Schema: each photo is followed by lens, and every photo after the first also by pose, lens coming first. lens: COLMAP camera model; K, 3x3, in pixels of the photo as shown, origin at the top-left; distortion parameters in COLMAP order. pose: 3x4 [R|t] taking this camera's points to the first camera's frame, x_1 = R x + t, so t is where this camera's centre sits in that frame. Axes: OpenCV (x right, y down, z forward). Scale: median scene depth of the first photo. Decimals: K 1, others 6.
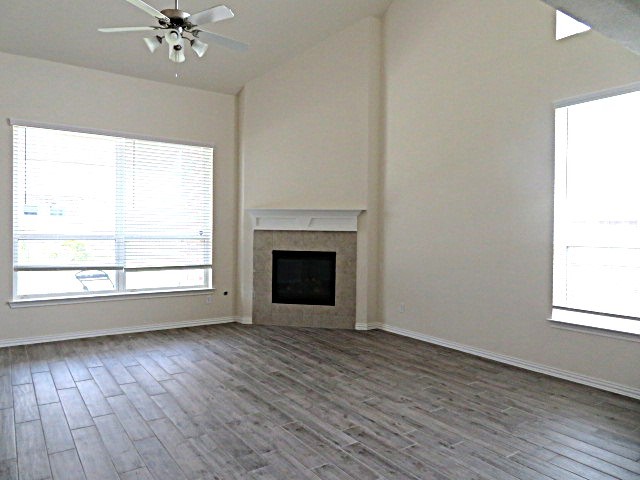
lens RADIAL K [[450.5, 0, 320.0], [0, 450.5, 240.0], [0, 0, 1]] dist [-0.005475, -0.004155]
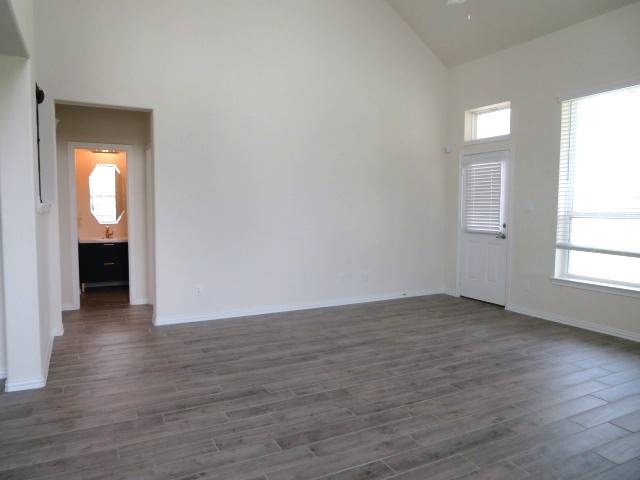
lens RADIAL K [[450.5, 0, 320.0], [0, 450.5, 240.0], [0, 0, 1]] dist [-0.005475, -0.004155]
pose [[-0.129790, 0.062879, -0.989546, 0.644055], [-0.028139, 0.997352, 0.067066, -0.004794], [0.991142, 0.036549, -0.127677, 0.970431]]
